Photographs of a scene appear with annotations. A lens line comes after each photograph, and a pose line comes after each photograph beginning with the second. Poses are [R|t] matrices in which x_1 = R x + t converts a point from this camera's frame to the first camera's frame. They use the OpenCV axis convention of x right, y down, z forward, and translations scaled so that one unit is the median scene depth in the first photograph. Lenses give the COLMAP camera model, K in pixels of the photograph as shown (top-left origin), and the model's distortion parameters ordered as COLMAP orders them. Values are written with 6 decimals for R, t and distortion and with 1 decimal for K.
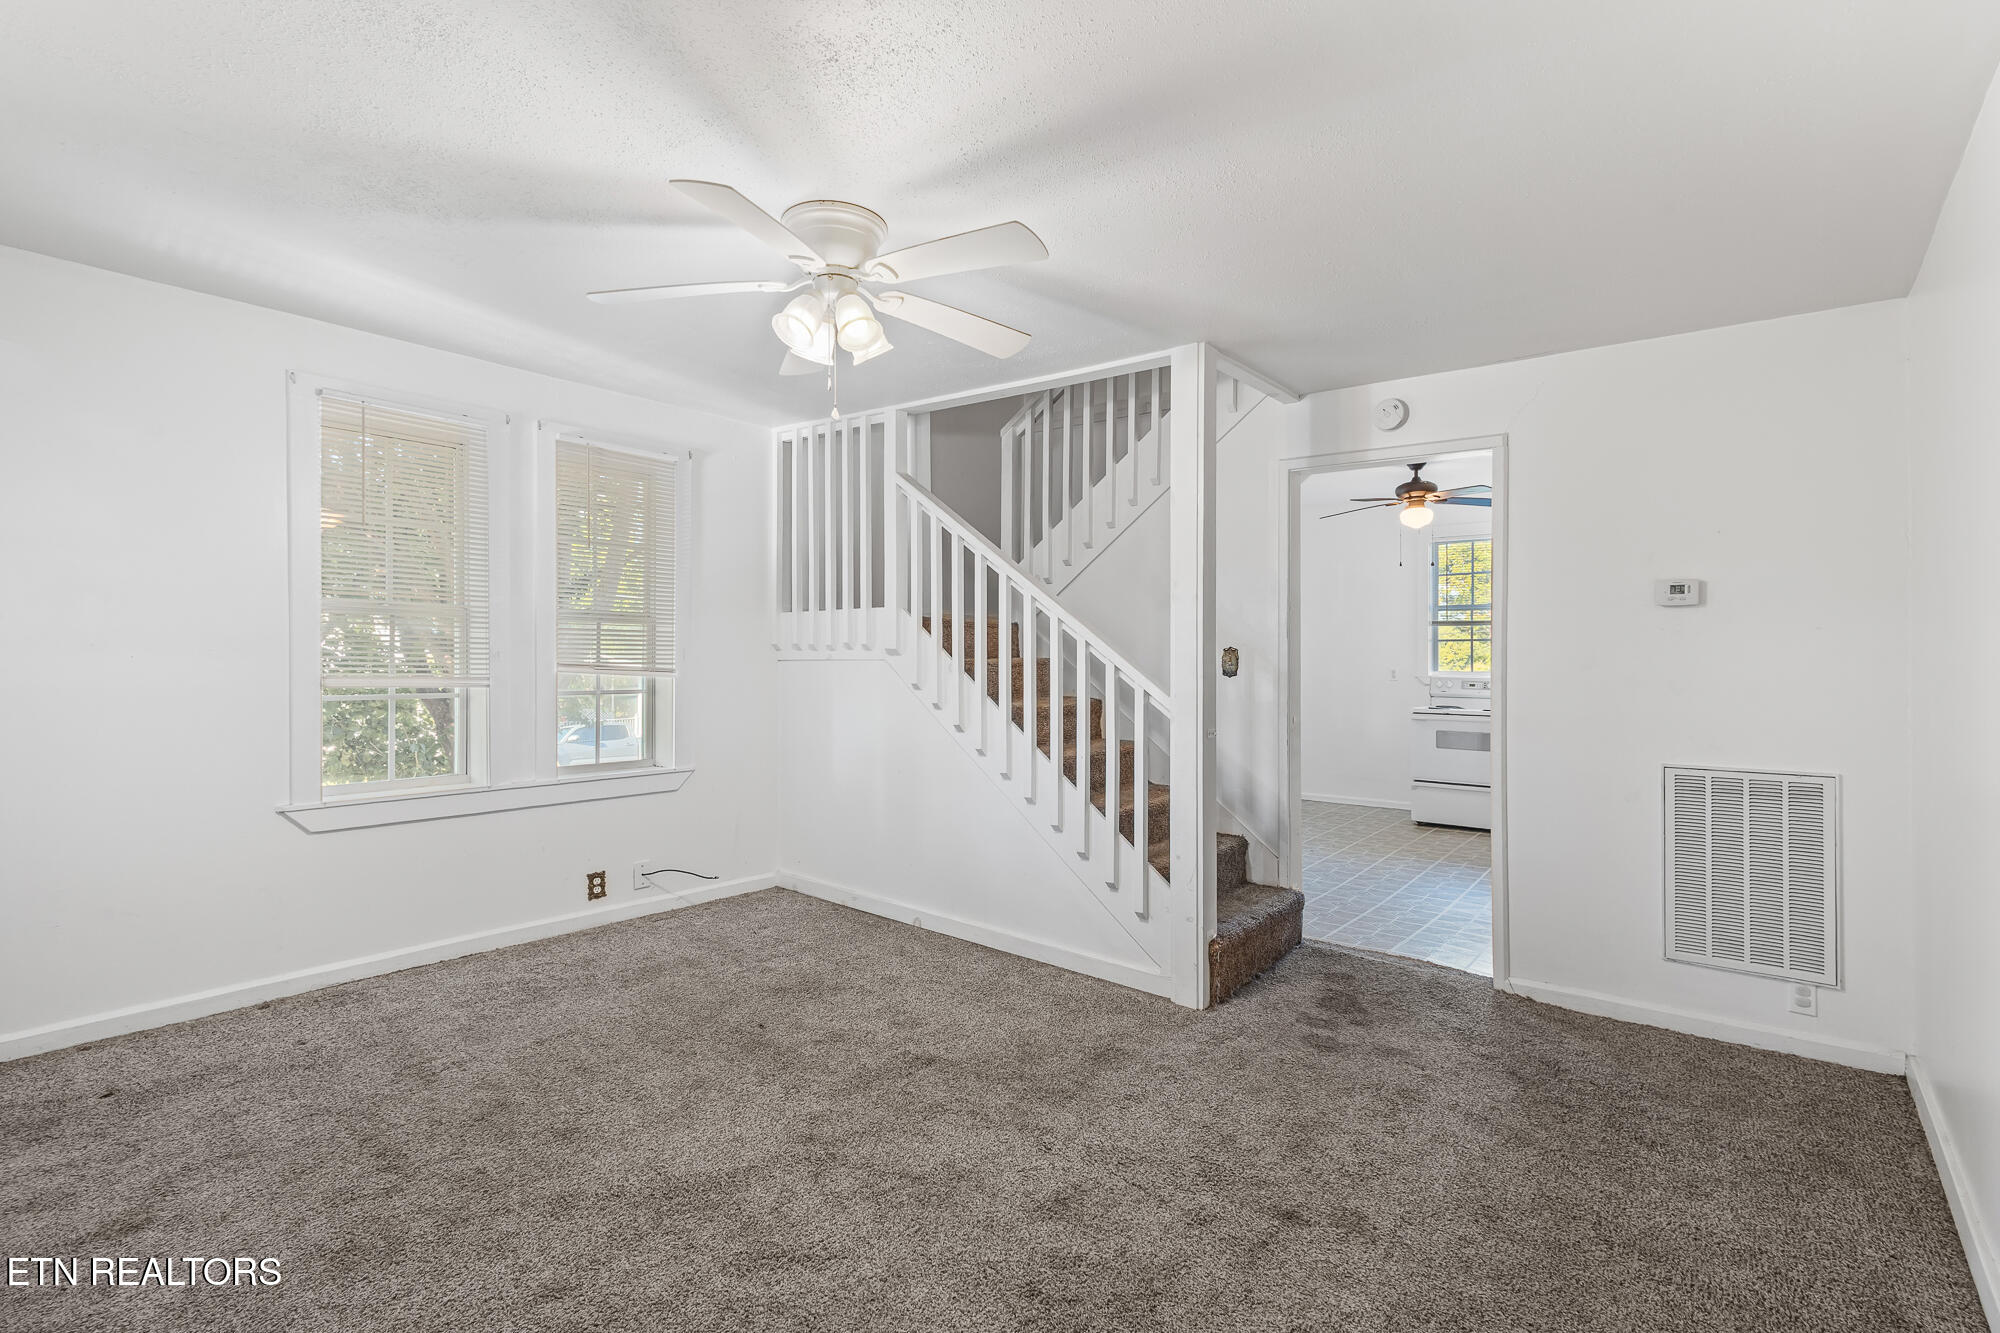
lens RADIAL K [[921.4, 0, 998.4], [0, 921.4, 666.0], [0, 0, 1]] dist [0.003391, -0.000168]
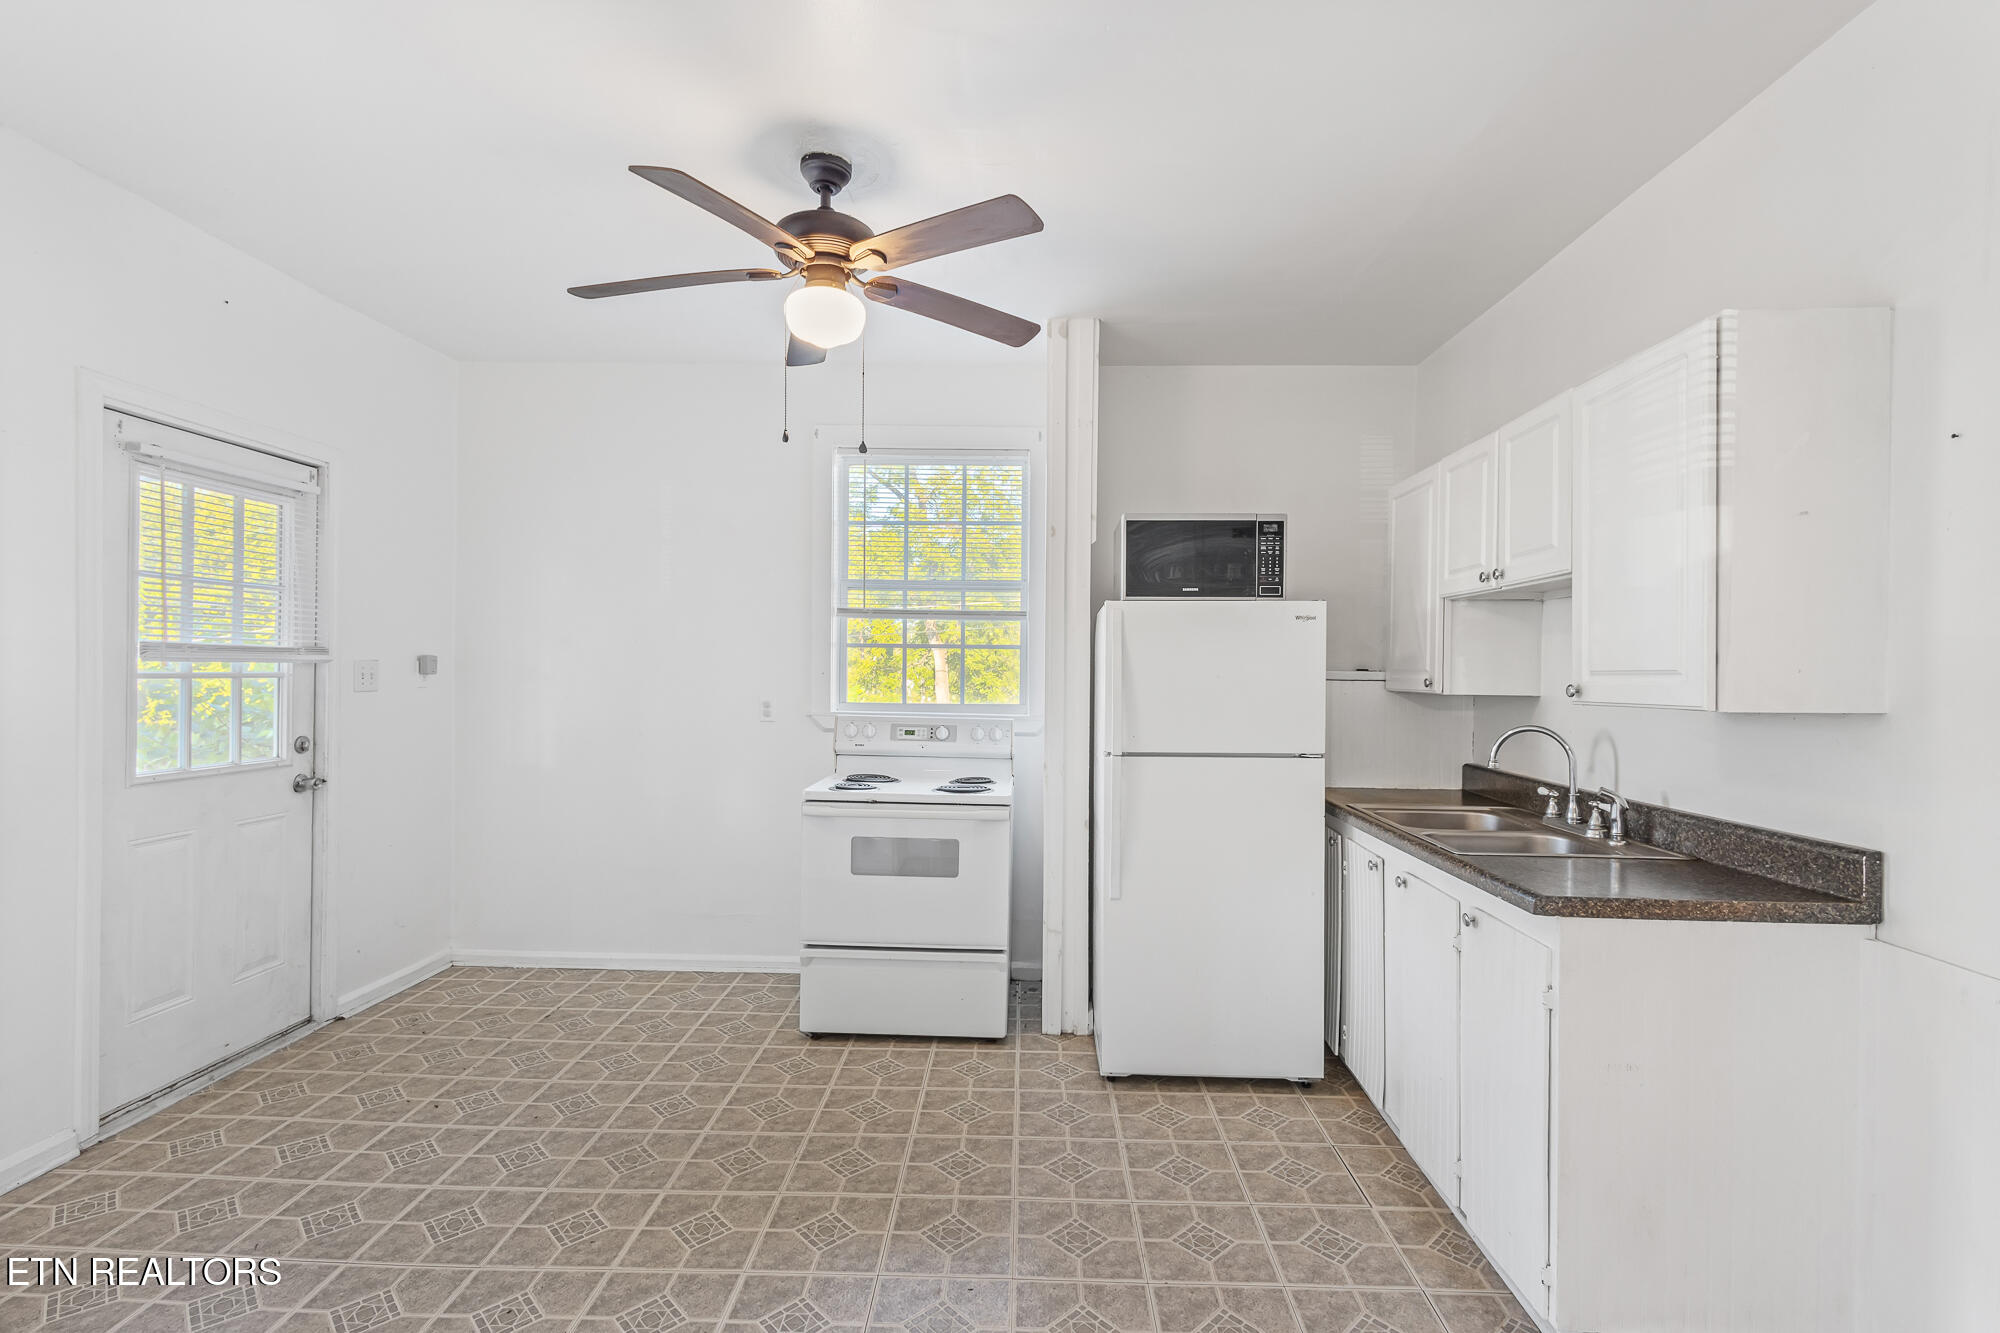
lens RADIAL K [[921.4, 0, 1002.7], [0, 921.4, 662.1], [0, 0, 1]] dist [0.003391, -0.000168]
pose [[0.795542, 0.007784, 0.605849, 0.506868], [-0.008058, 0.999965, -0.002267, -0.038240], [-0.605845, -0.003078, 0.795577, 1.171324]]
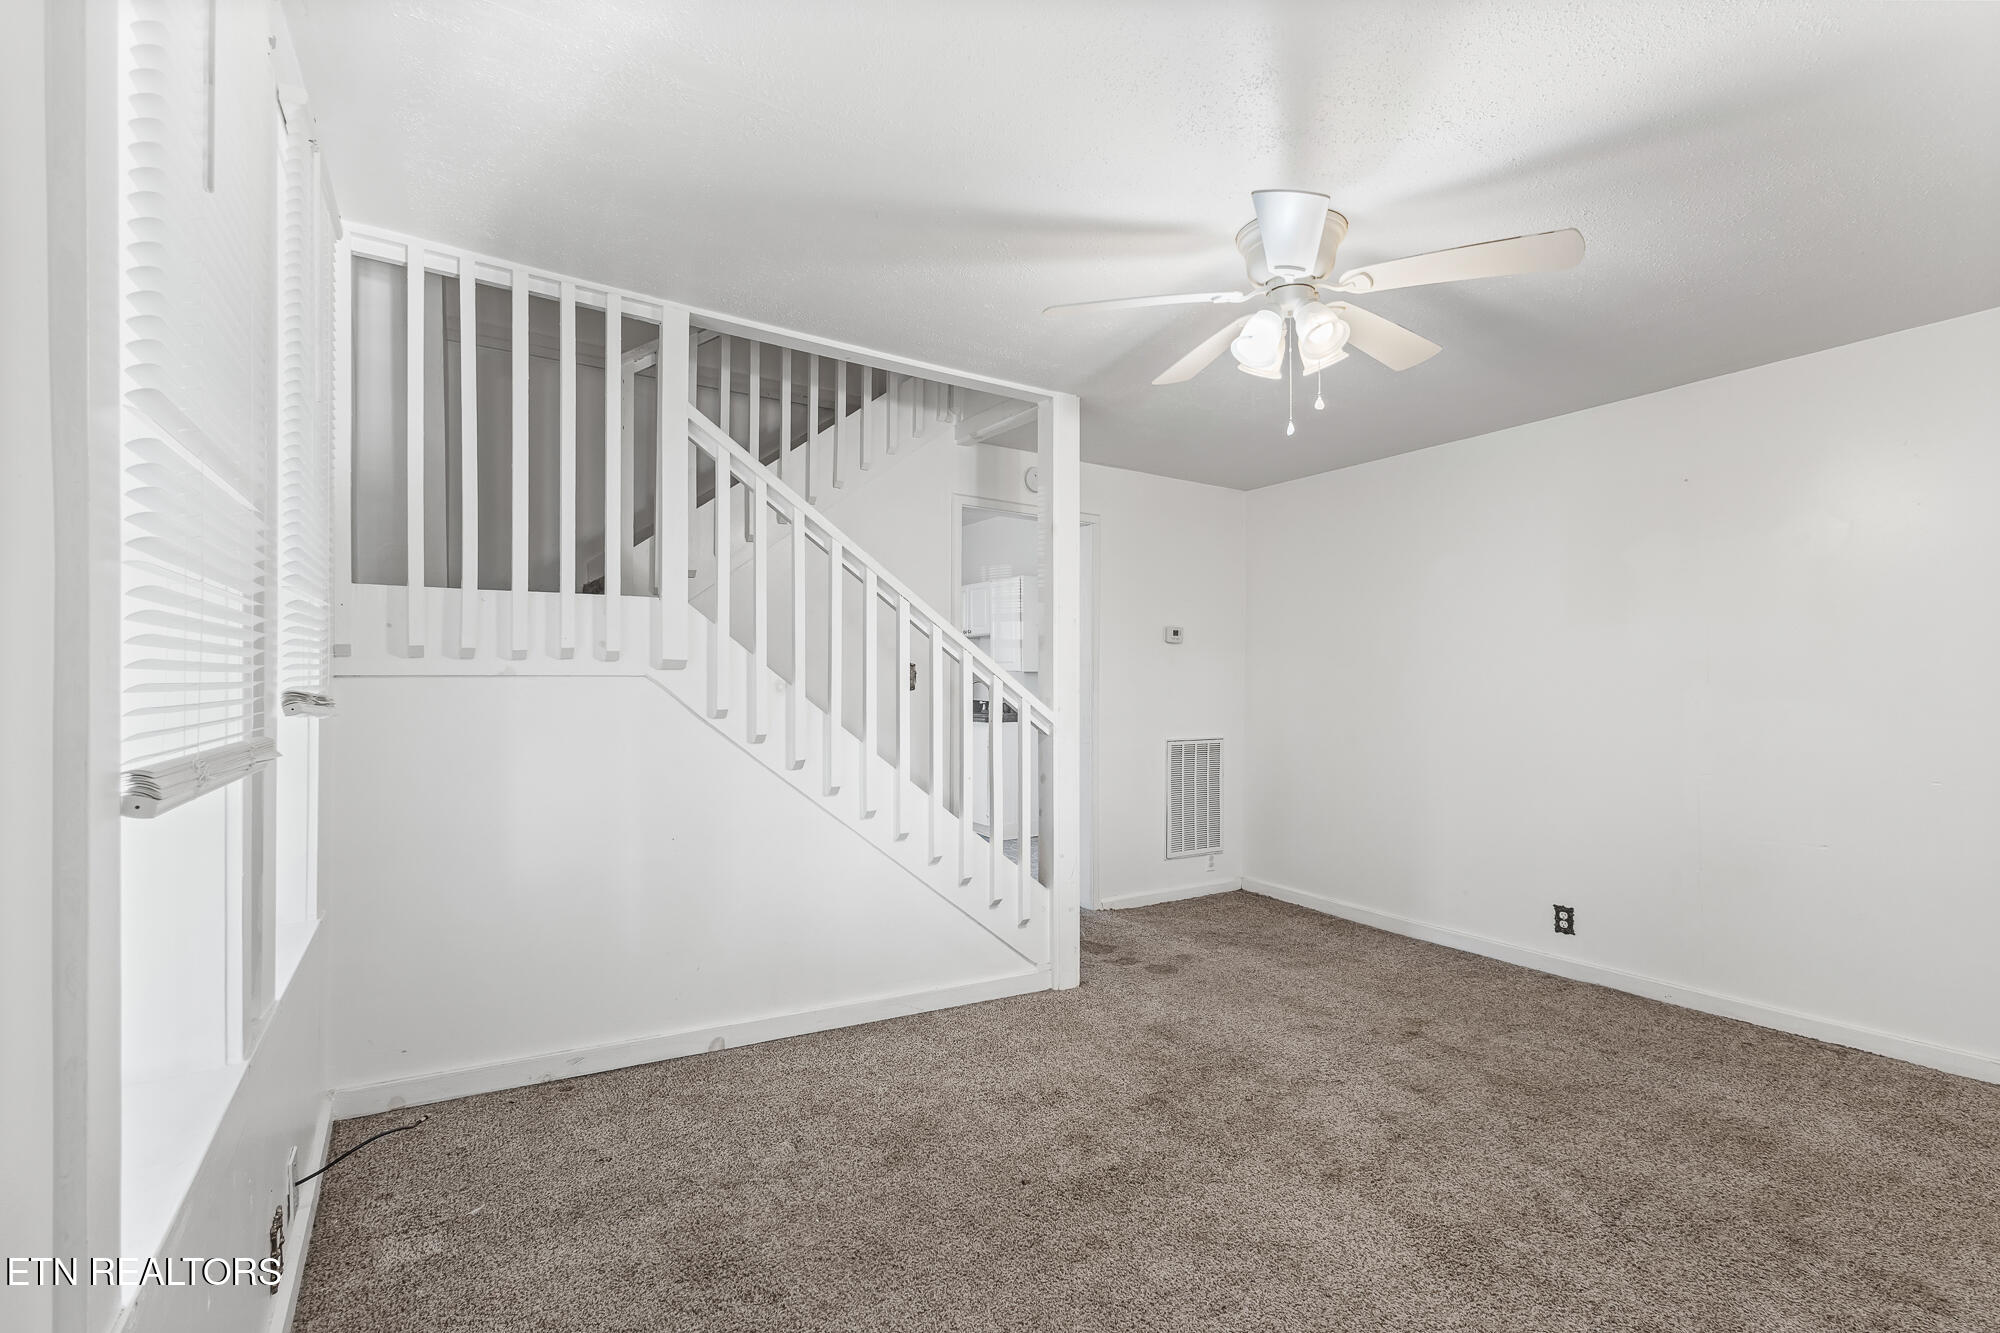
lens RADIAL K [[921.4, 0, 992.3], [0, 921.4, 667.0], [0, 0, 1]] dist [0.003391, -0.000168]
pose [[0.337508, 0.004817, 0.941310, -0.856946], [-0.000241, 0.999987, -0.005031, -0.012170], [-0.941322, 0.001471, 0.337505, 0.696648]]
